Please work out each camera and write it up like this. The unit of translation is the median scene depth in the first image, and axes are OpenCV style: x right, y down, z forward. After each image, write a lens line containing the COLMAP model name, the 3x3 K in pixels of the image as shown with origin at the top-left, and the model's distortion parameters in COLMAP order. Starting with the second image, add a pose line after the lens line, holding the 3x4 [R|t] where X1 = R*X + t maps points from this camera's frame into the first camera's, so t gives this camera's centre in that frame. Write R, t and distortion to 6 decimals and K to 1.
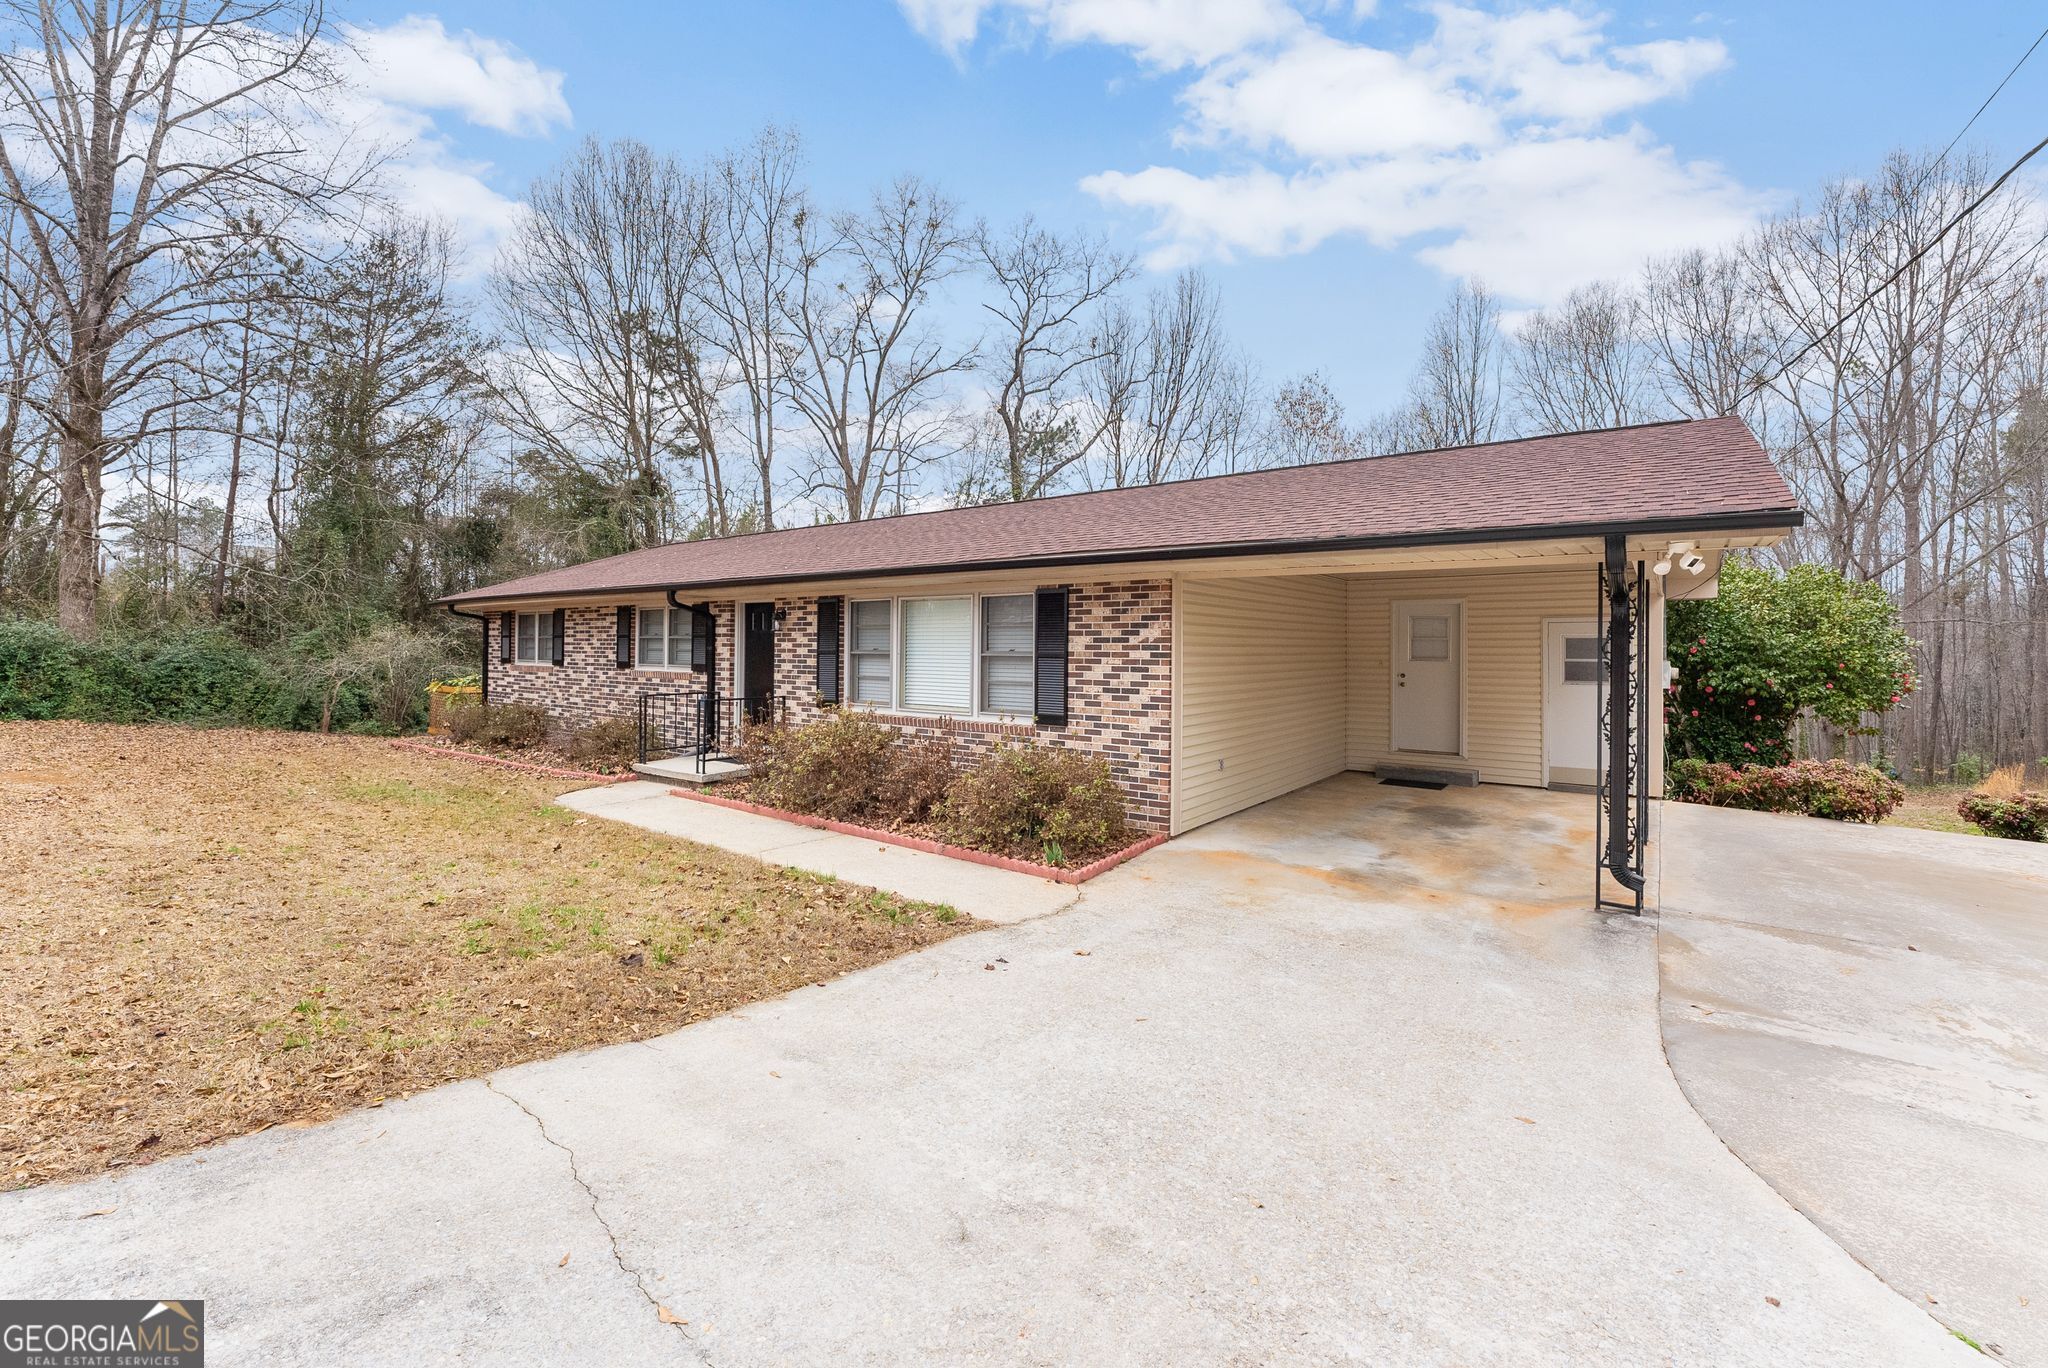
lens RADIAL K [[833.3, 0, 997.5], [0, 833.3, 644.6], [0, 0, 1]] dist [-0.000313, -0.000023]
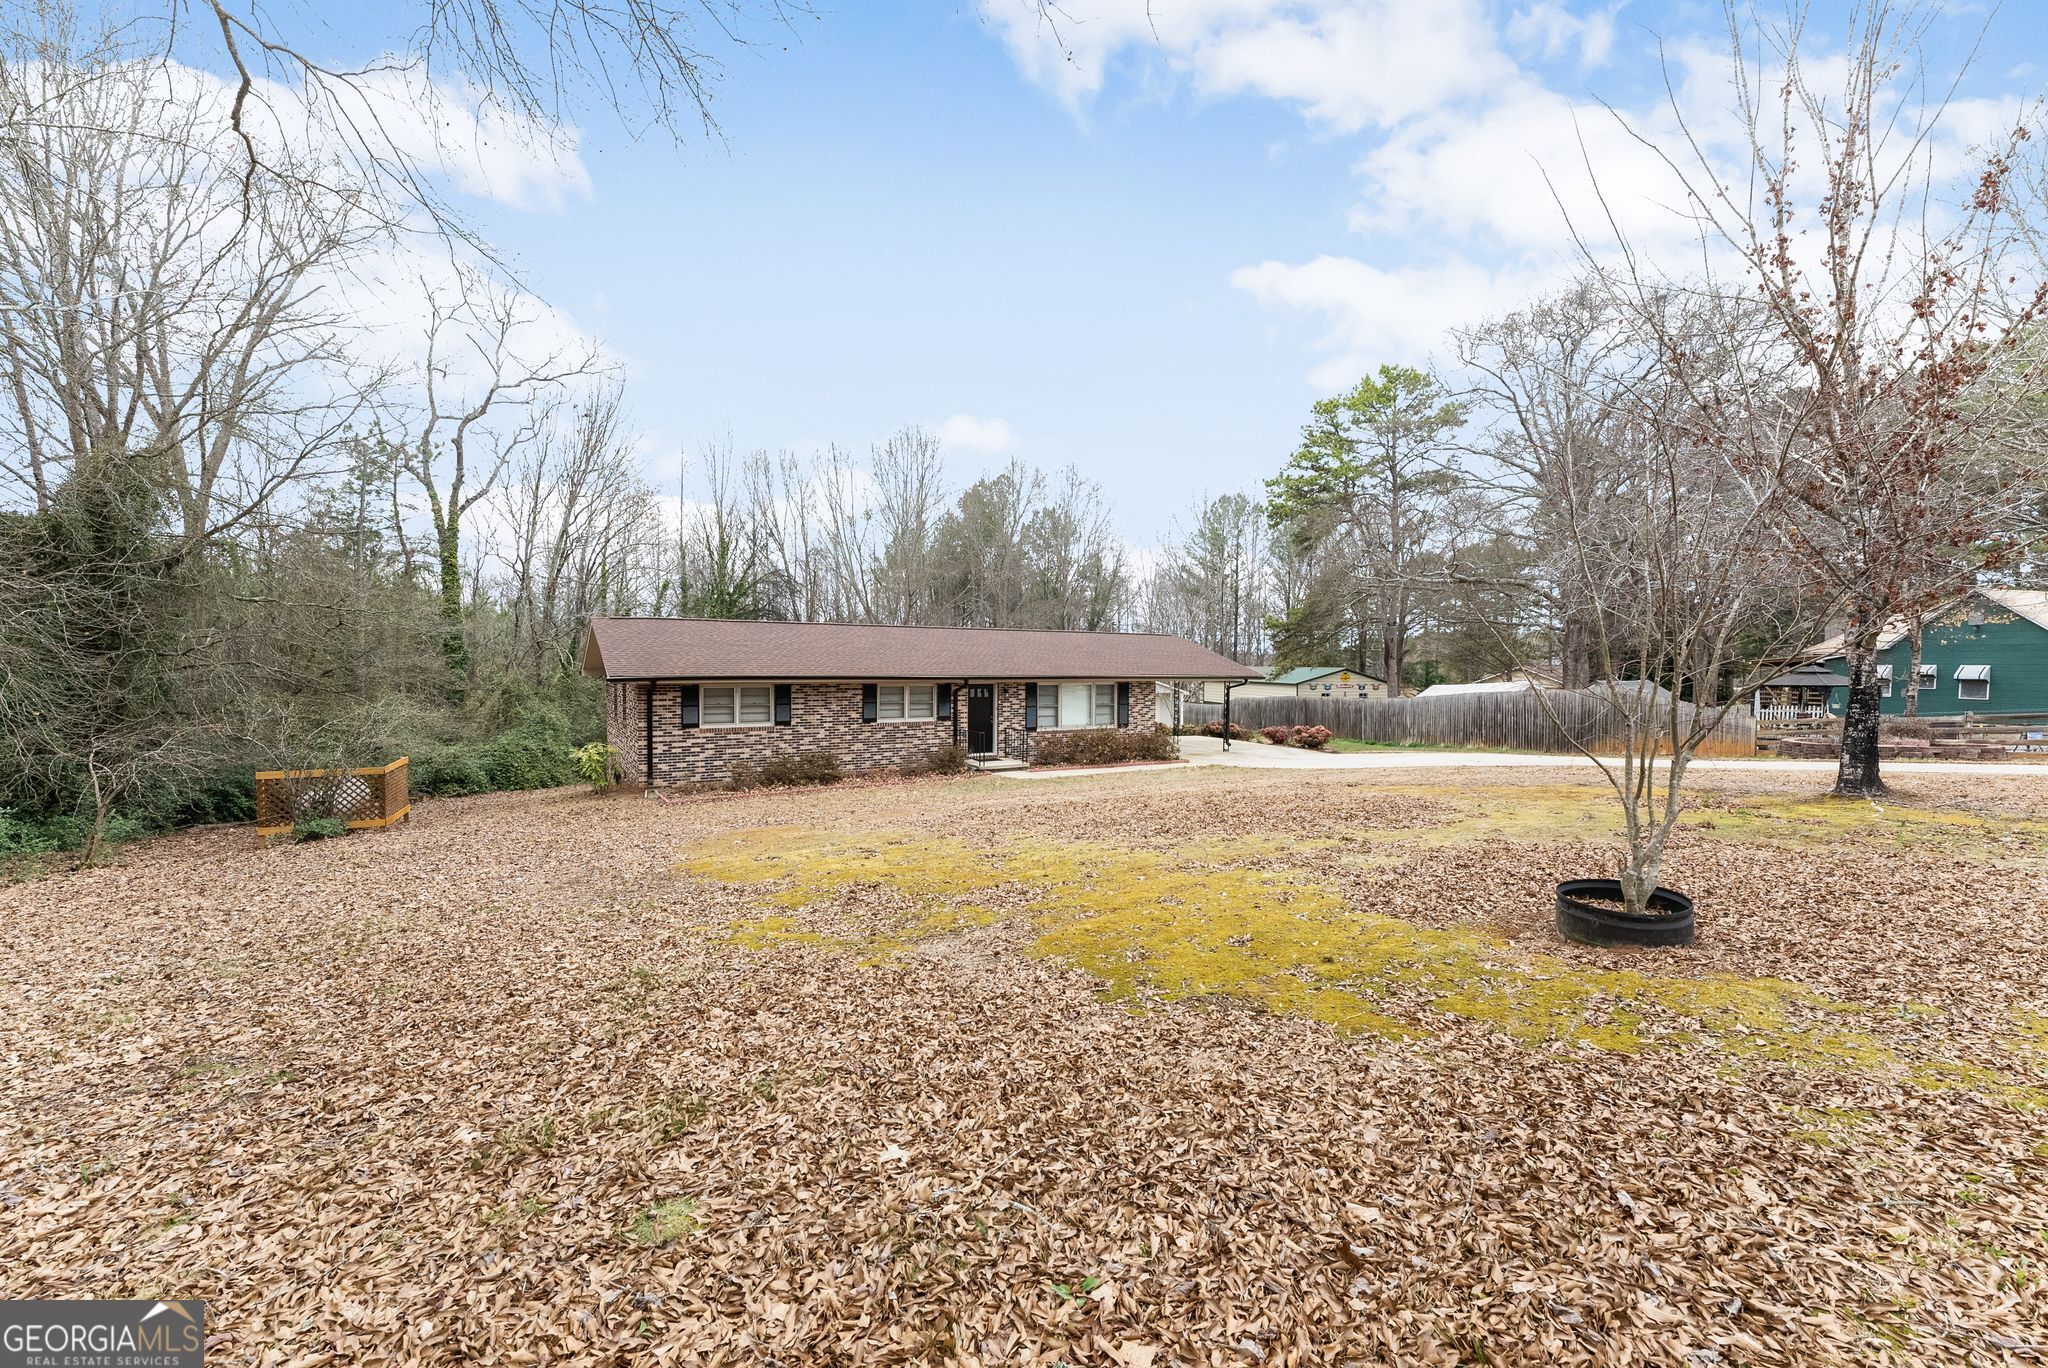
lens RADIAL K [[850.3, 0, 995.3], [0, 850.3, 682.5], [0, 0, 1]] dist [-0.001642, -0.000175]
pose [[0.385586, -0.022623, 0.922395, -3.085505], [-0.000998, 0.999689, 0.024936, -0.148763], [-0.922671, -0.010536, 0.385443, 0.222847]]
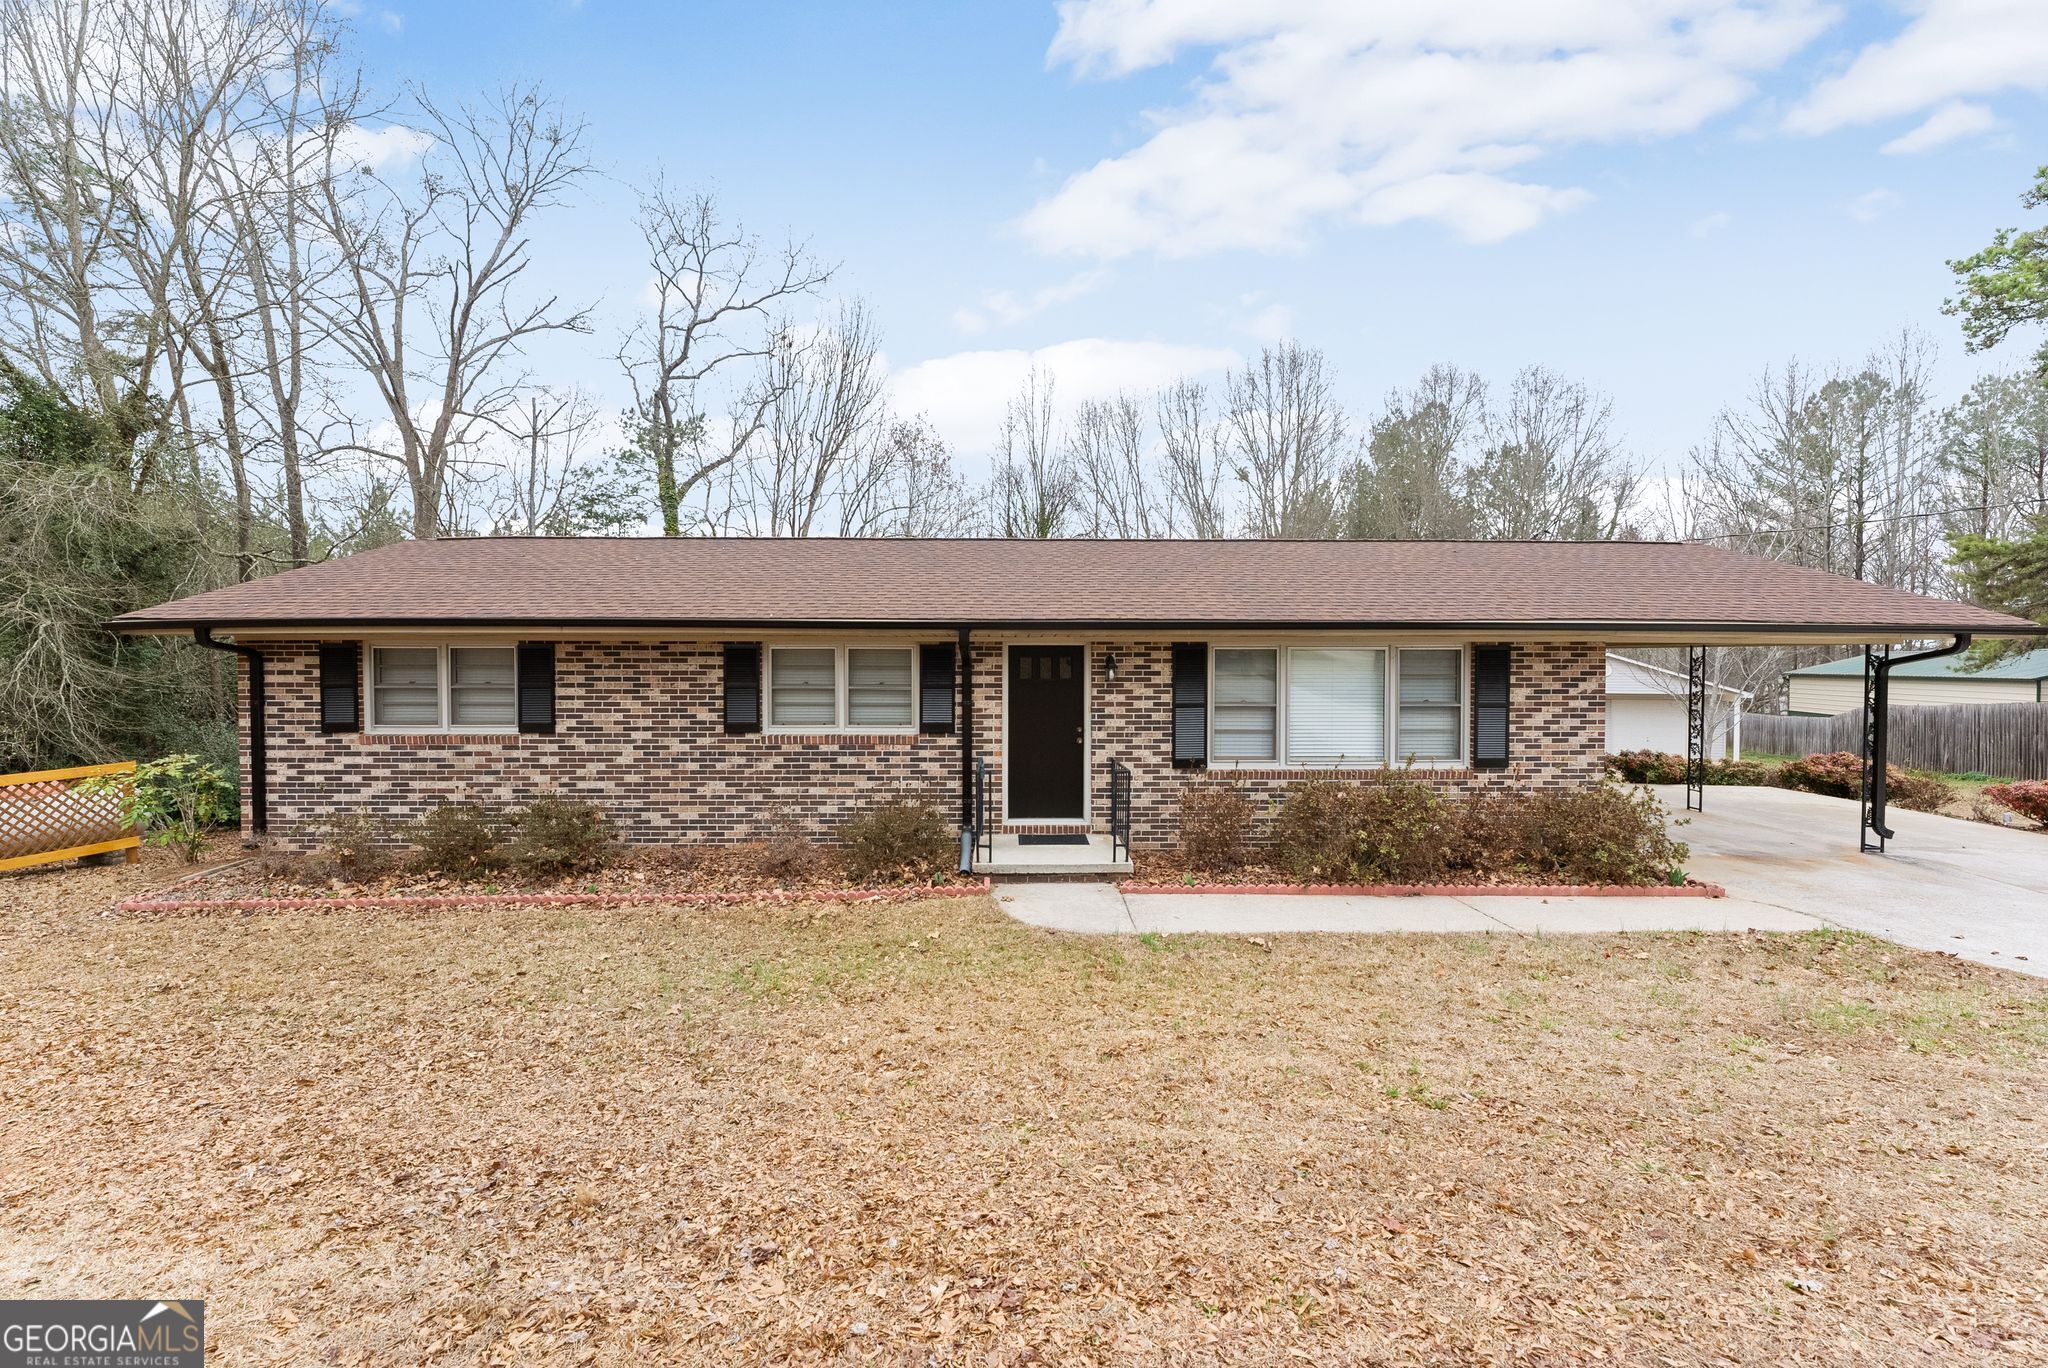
lens RADIAL K [[850.3, 0, 995.3], [0, 850.3, 682.5], [0, 0, 1]] dist [-0.001642, -0.000175]
pose [[0.787328, -0.016349, 0.616317, -1.175718], [0.003639, 0.999754, 0.021872, -0.045518], [-0.616524, -0.014978, 0.787194, 0.521119]]
